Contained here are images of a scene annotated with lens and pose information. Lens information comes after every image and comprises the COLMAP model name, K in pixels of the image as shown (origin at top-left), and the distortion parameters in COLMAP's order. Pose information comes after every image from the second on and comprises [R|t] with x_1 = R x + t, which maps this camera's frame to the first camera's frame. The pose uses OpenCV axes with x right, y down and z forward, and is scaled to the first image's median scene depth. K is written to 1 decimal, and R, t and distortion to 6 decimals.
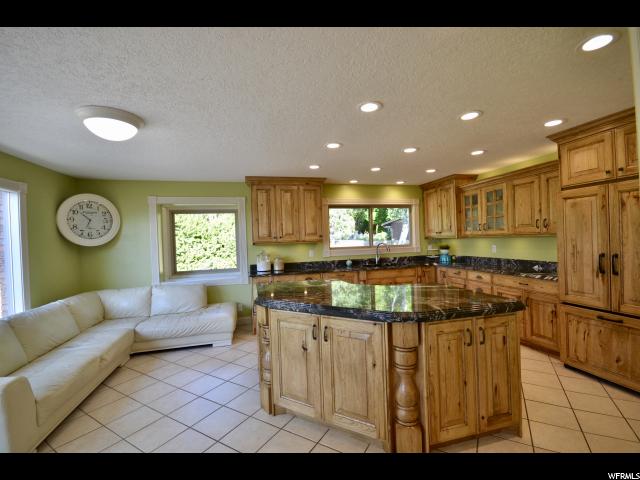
lens RADIAL K [[285.5, 0, 320.9], [0, 285.5, 240.0], [0, 0, 1]] dist [-0.003799, -0.000865]
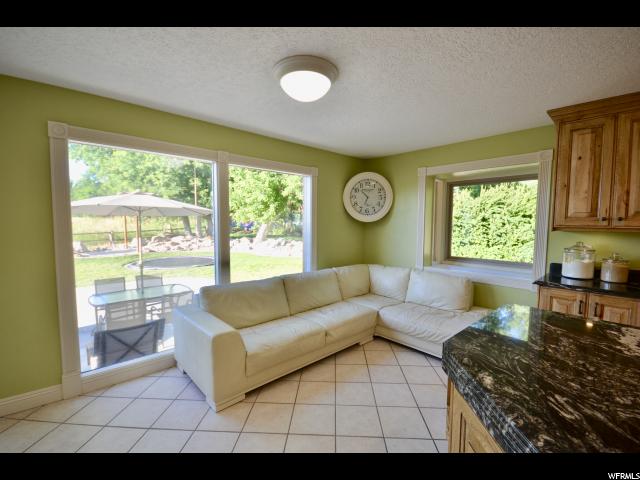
lens RADIAL K [[285.5, 0, 319.8], [0, 285.5, 241.7], [0, 0, 1]] dist [-0.003799, -0.000865]
pose [[0.476203, 0.098078, -0.873849, 0.045588], [-0.025929, 0.994894, 0.097534, -0.004109], [0.878953, -0.023788, 0.476315, 0.308040]]
